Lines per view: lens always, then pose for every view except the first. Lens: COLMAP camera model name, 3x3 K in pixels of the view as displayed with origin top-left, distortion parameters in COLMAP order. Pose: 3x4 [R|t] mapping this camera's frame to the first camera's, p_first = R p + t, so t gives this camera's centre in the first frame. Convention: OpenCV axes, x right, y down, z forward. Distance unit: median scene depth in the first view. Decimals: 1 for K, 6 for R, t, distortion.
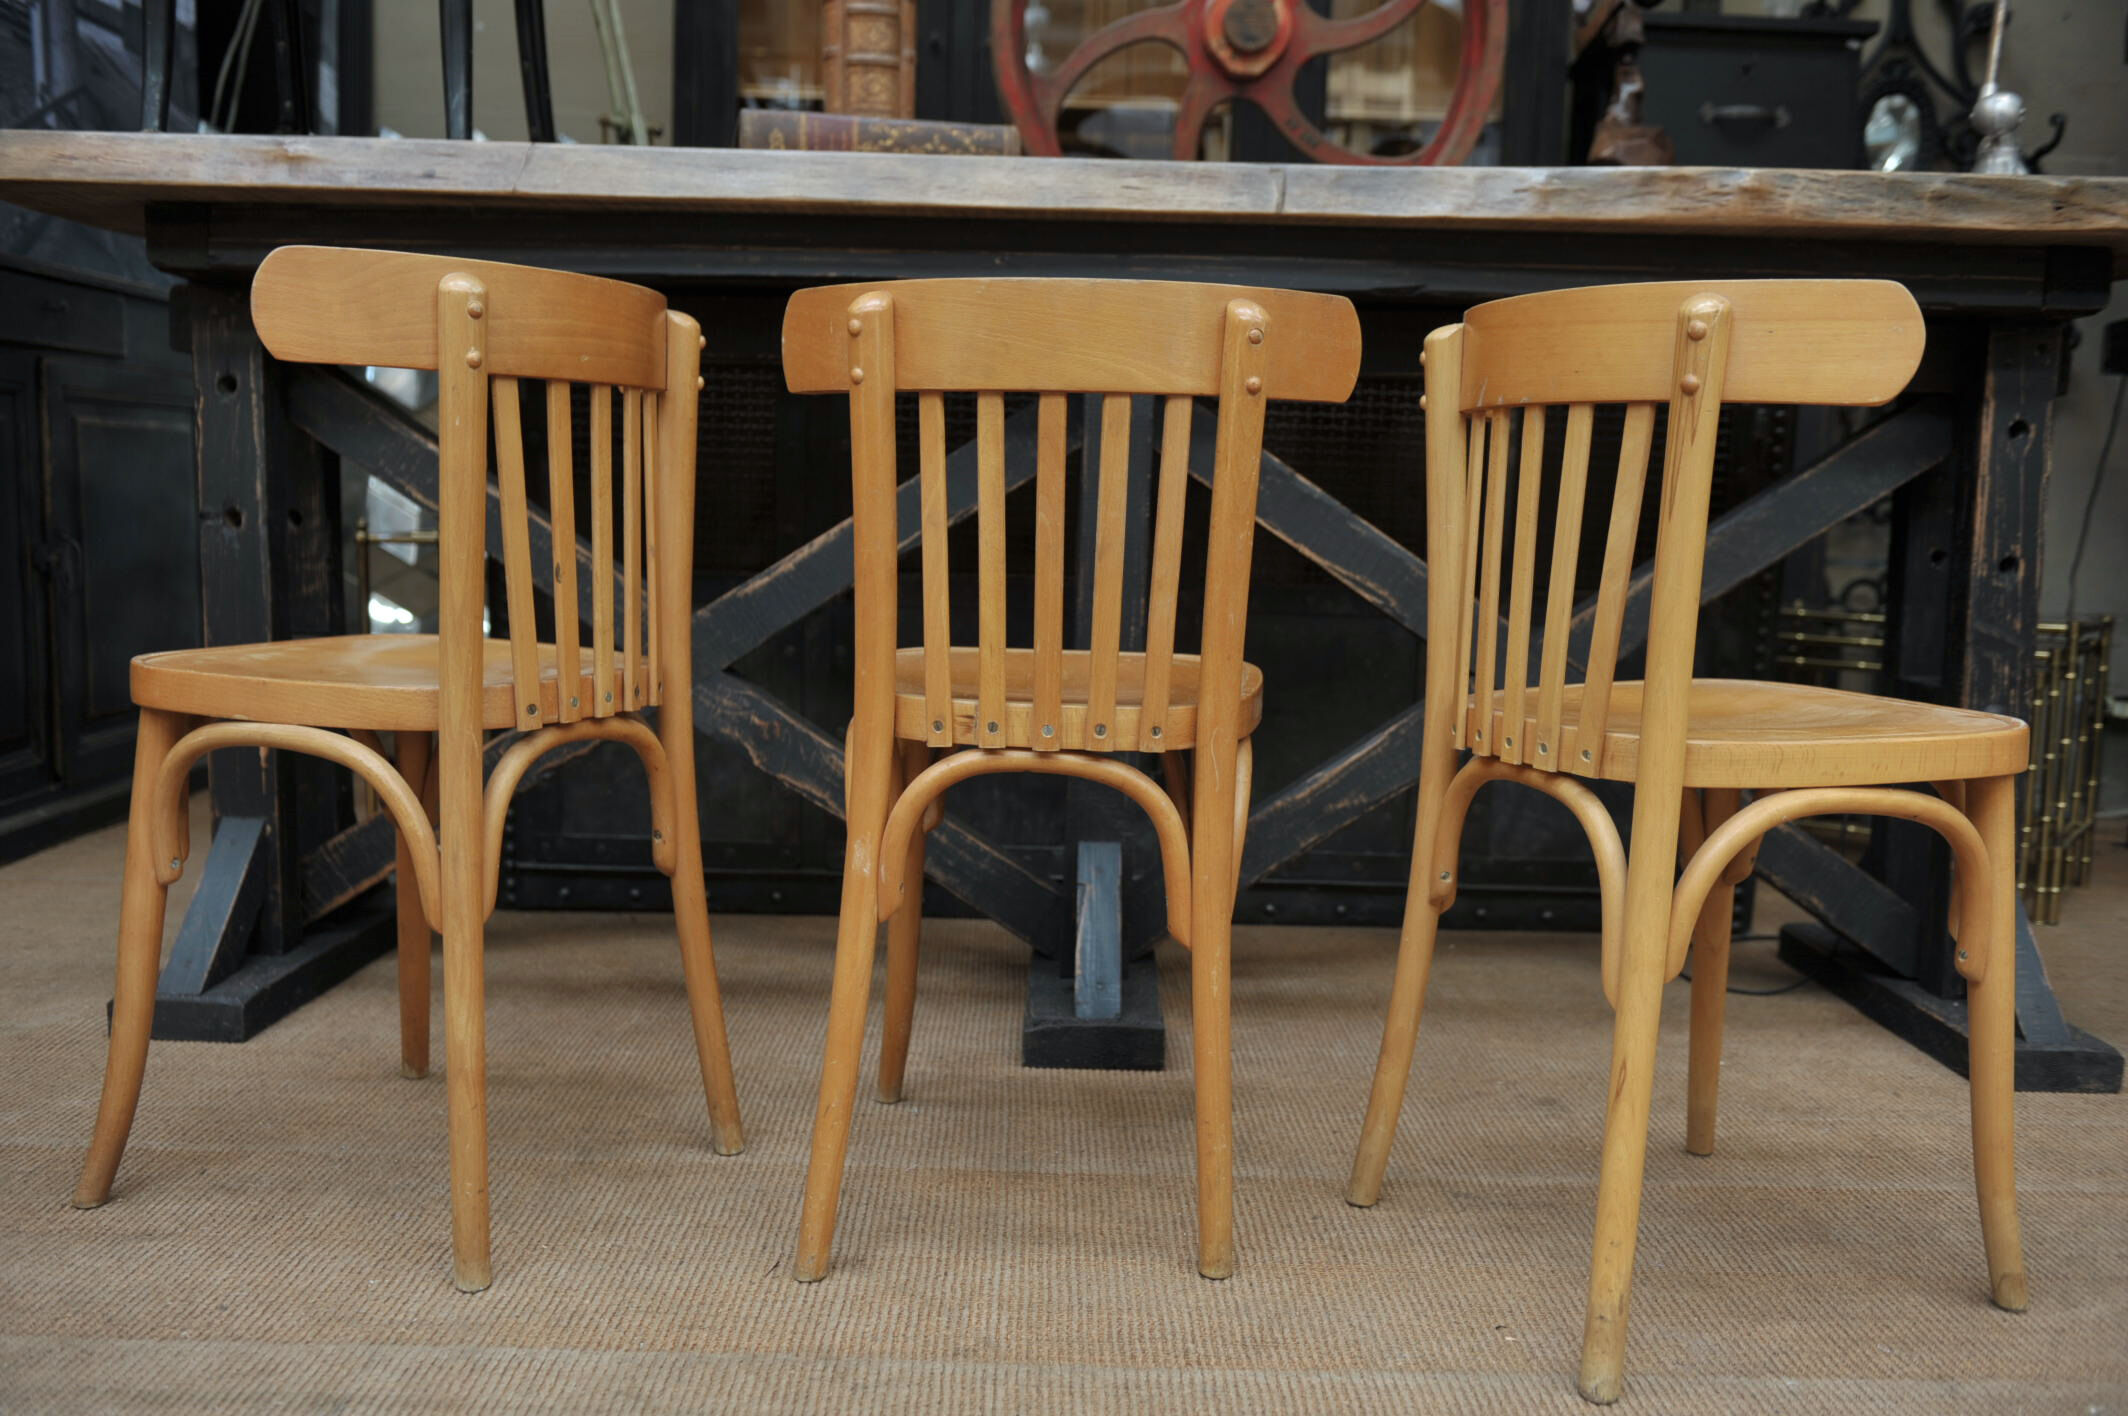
lens RADIAL K [[1768.8, 0, 1055.0], [0, 1768.8, 708.6], [0, 0, 1]] dist [-0.011006, -0.009097]
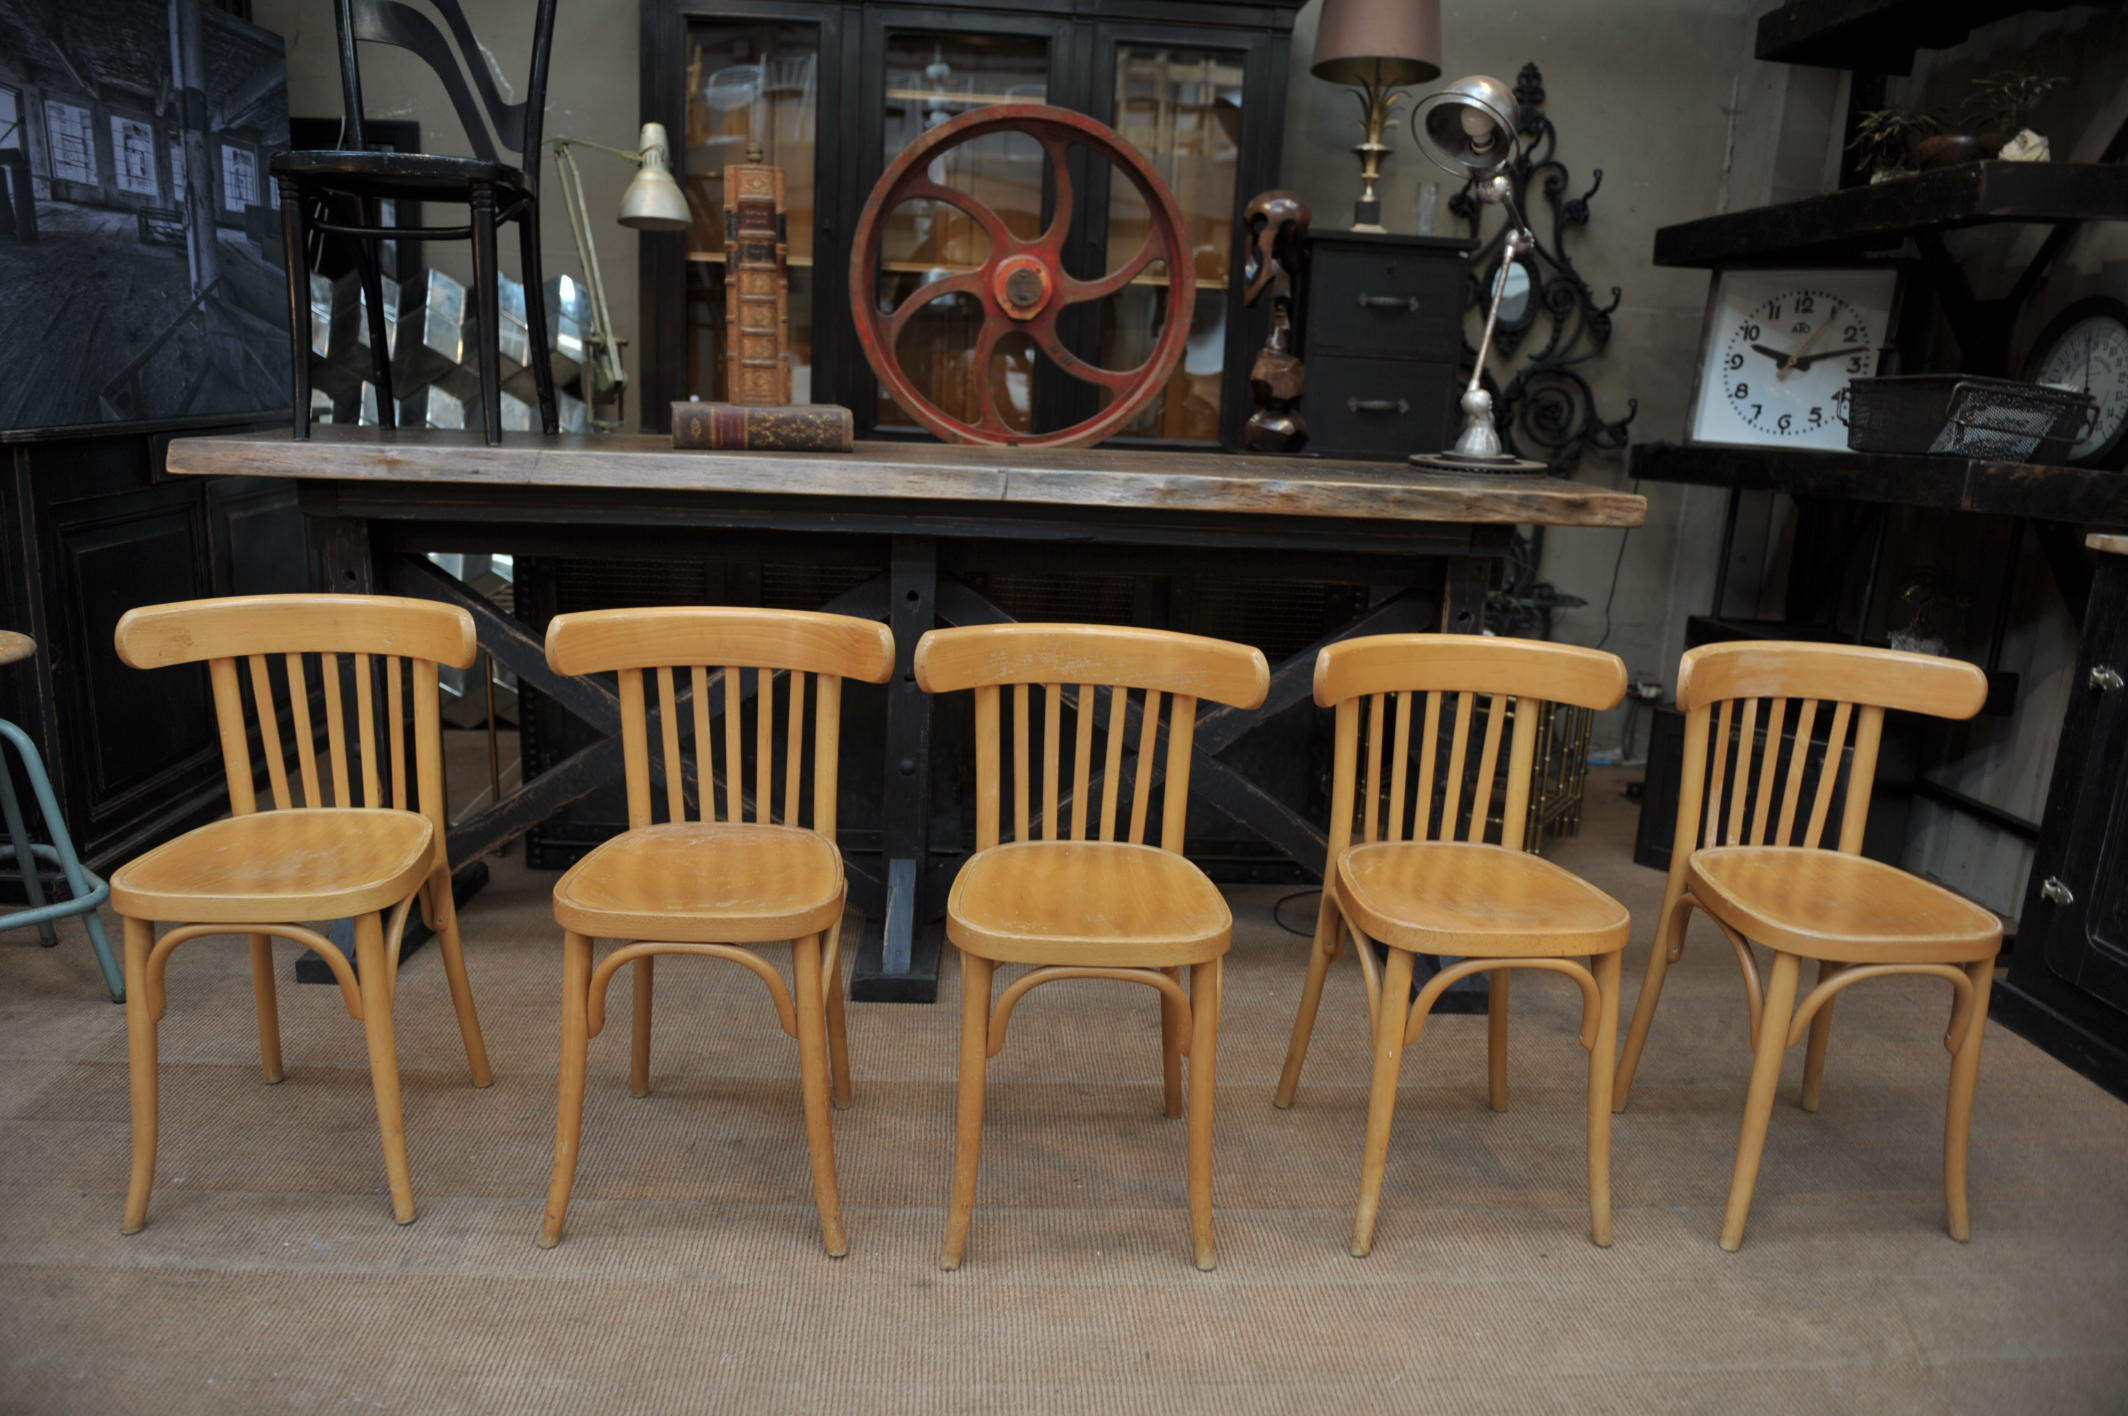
lens RADIAL K [[1441.6, 0, 1059.3], [0, 1441.6, 711.7], [0, 0, 1]] dist [-0.052233, -0.004384]
pose [[0.998499, 0.006886, 0.054329, 0.097780], [-0.012927, 0.993664, 0.111644, -0.213086], [-0.053216, -0.112179, 0.992262, -0.312335]]
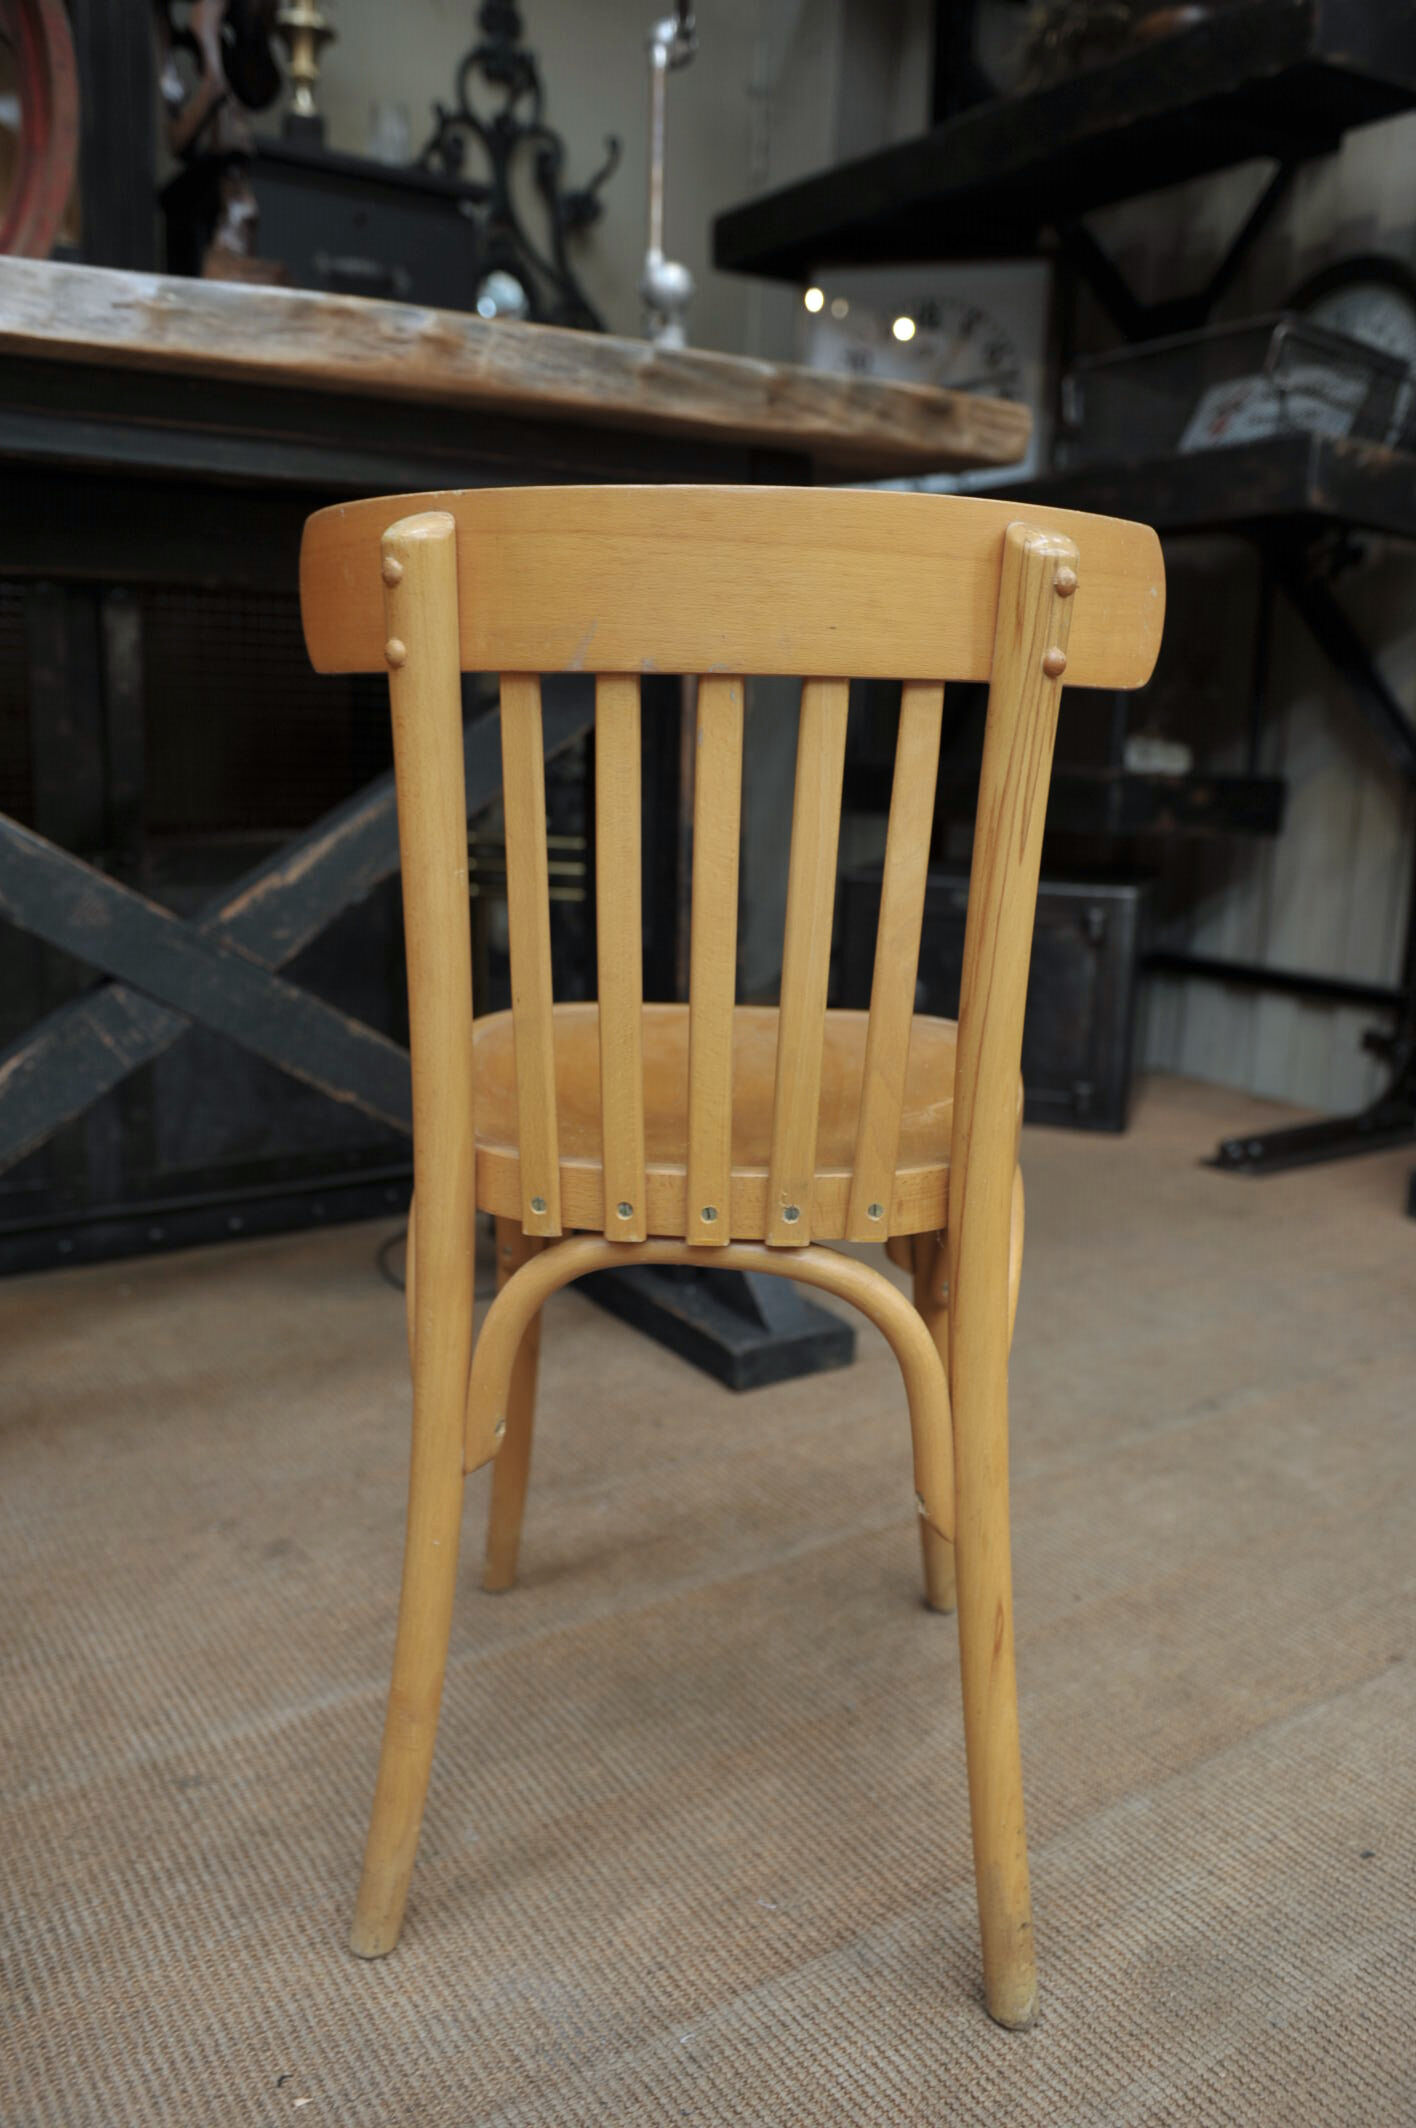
lens RADIAL K [[1647.0, 0, 711.3], [0, 1647.0, 1073.4], [0, 0, 1]] dist [-0.034687, 0.003661]
pose [[0.833525, -0.123726, 0.538450, 0.069568], [0.056130, 0.988523, 0.140254, -0.067021], [-0.549623, -0.086681, 0.830903, 0.290939]]
